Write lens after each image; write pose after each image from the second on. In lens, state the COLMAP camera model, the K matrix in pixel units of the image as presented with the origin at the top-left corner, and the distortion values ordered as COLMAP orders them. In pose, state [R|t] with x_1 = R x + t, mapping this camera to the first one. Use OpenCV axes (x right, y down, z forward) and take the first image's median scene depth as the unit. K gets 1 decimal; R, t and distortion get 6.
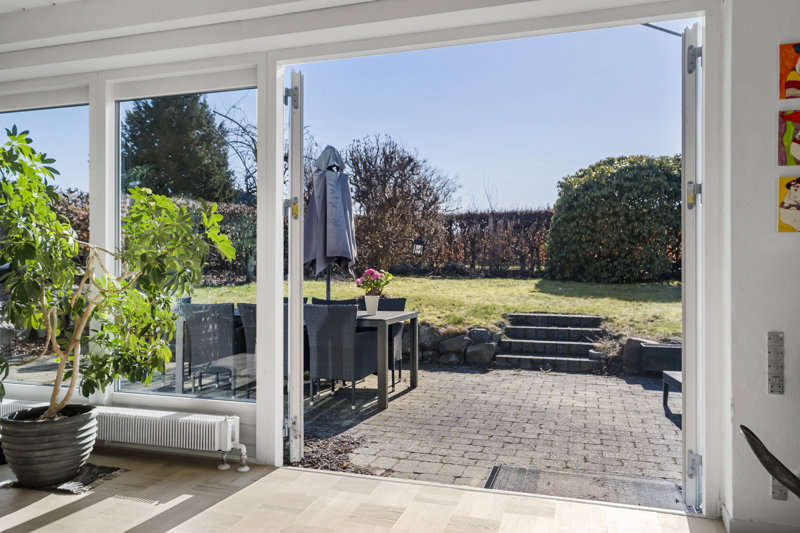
lens RADIAL K [[590.3, 0, 400.7], [0, 590.3, 266.4], [0, 0, 1]] dist [-0.000311, 0.000008]
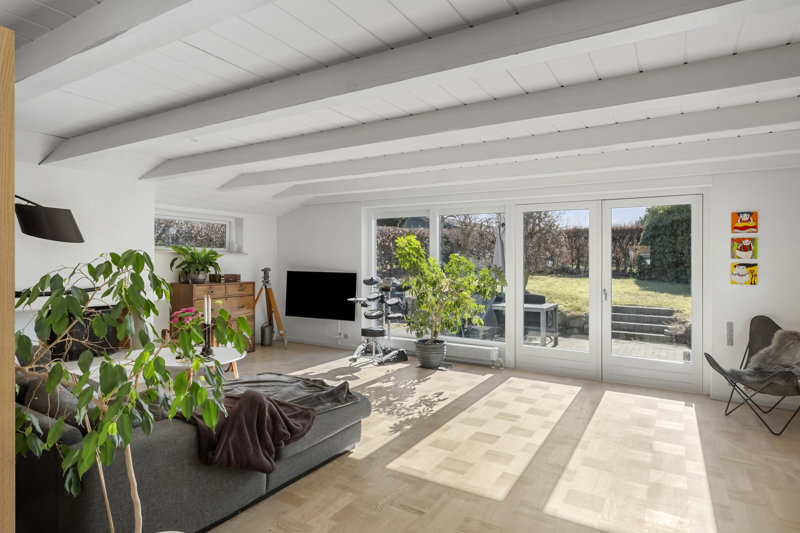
lens RADIAL K [[449.6, 0, 399.5], [0, 449.6, 253.7], [0, 0, 1]] dist [0.003042, 0.000013]
pose [[0.970073, 0.003608, -0.242786, -0.099150], [-0.007278, 0.999872, -0.014222, -0.049857], [0.242704, 0.015563, 0.969976, -0.424464]]
